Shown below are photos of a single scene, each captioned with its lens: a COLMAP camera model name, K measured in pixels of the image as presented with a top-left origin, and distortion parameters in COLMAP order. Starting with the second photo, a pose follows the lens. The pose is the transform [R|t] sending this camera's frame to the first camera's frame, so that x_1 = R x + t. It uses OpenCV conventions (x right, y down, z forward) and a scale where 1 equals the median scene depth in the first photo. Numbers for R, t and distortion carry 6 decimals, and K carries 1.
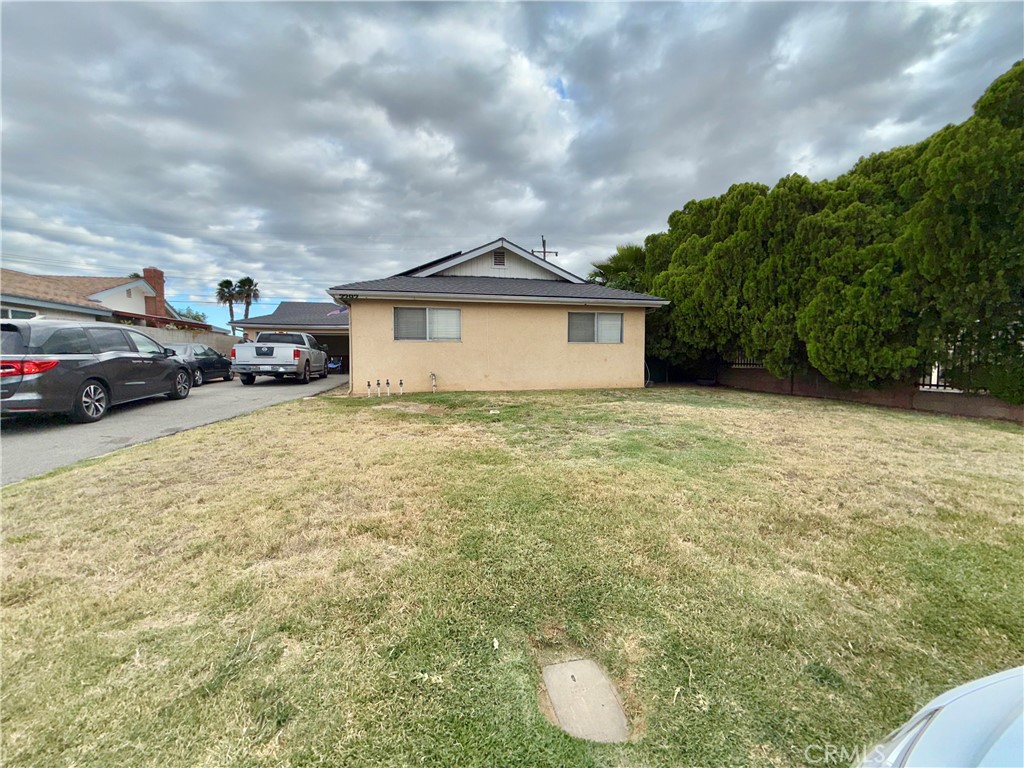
lens RADIAL K [[411.2, 0, 508.7], [0, 411.2, 382.3], [0, 0, 1]] dist [0.000618, 0.000623]
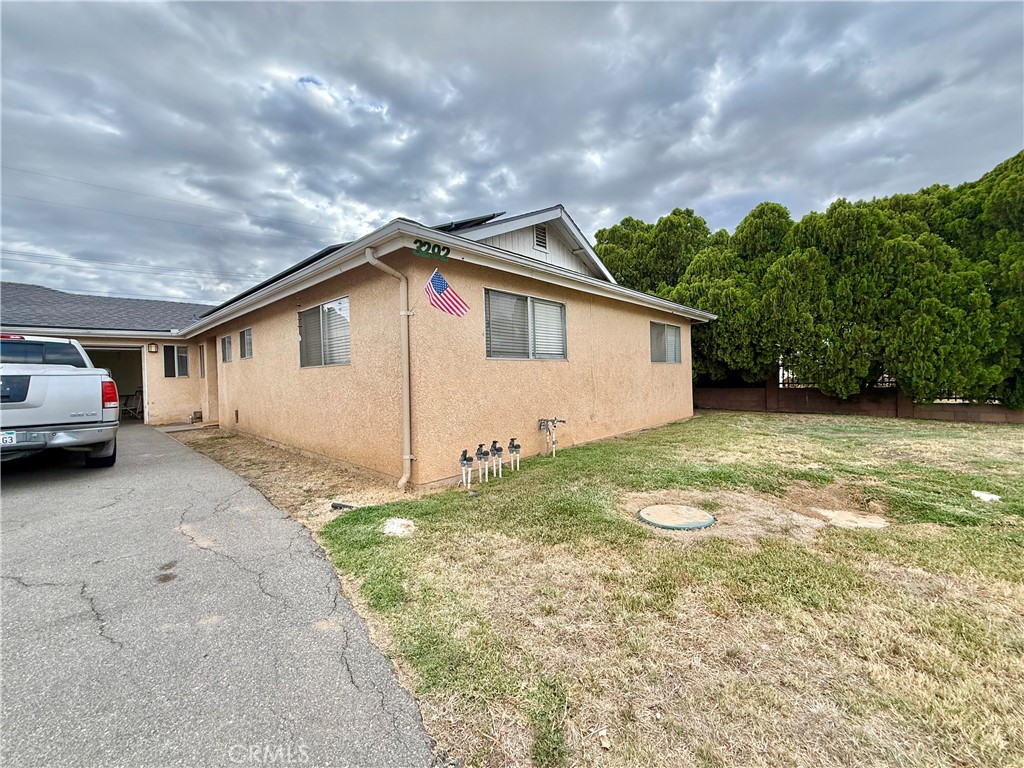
lens RADIAL K [[409.9, 0, 512.5], [0, 409.9, 382.2], [0, 0, 1]] dist [0.001418, 0.000200]
pose [[0.823849, -0.027206, 0.566156, -1.194769], [0.057820, 0.997671, -0.036195, -0.123140], [-0.563852, 0.062555, 0.823503, 1.342895]]
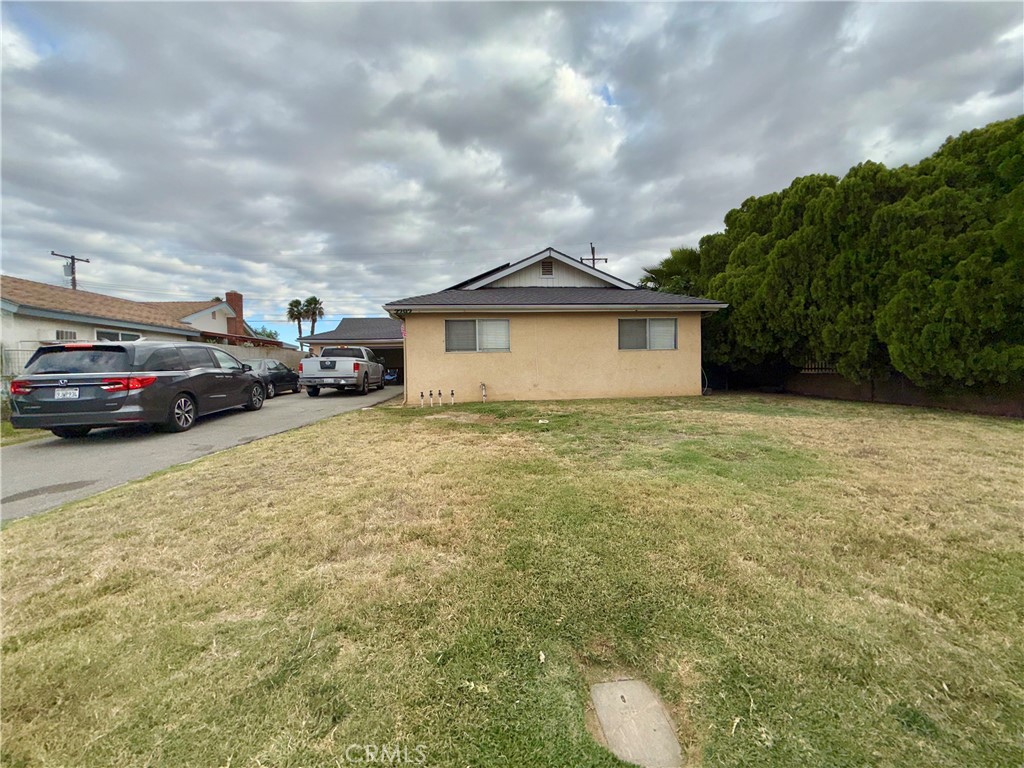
lens RADIAL K [[411.2, 0, 508.7], [0, 411.2, 382.3], [0, 0, 1]] dist [0.000618, 0.000623]
pose [[0.992304, -0.014034, -0.123027, 0.009305], [0.011249, 0.999665, -0.023306, -0.001012], [0.123313, 0.021743, 0.992130, -0.002317]]
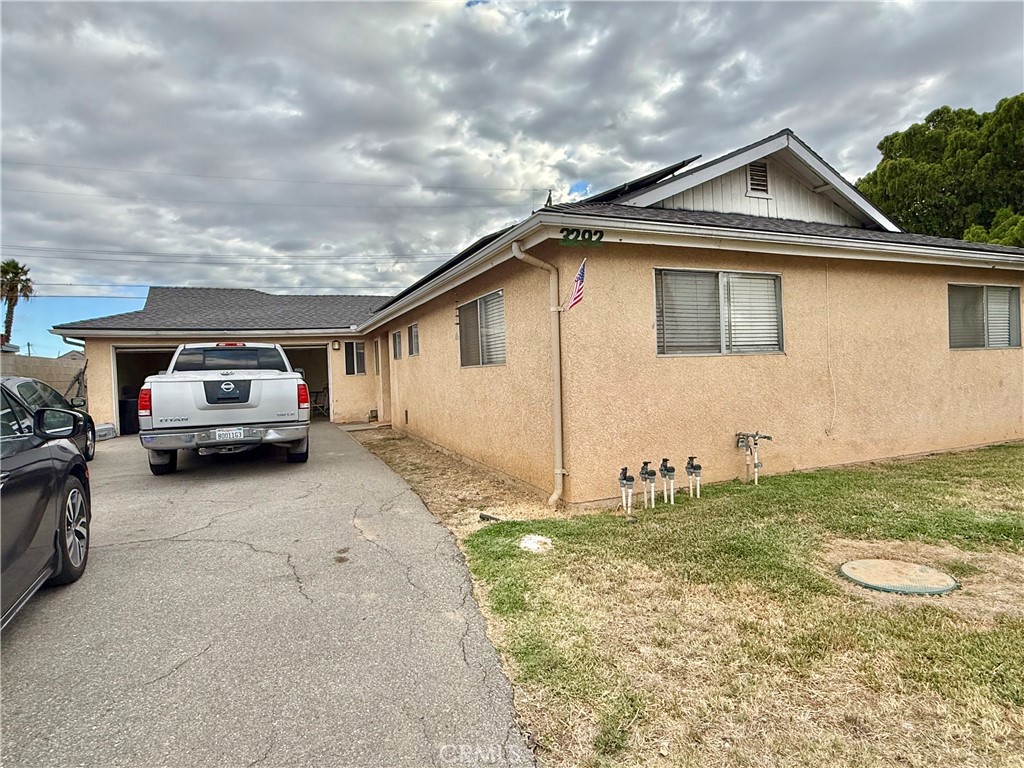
lens RADIAL K [[558.4, 0, 512.0], [0, 558.4, 384.0], [0, 0, 1]] dist [0.002547, -0.000360]
pose [[0.982701, -0.037022, 0.181464, -1.160150], [0.044676, 0.998268, -0.038277, -0.137867], [-0.179732, 0.045722, 0.982652, 1.159075]]
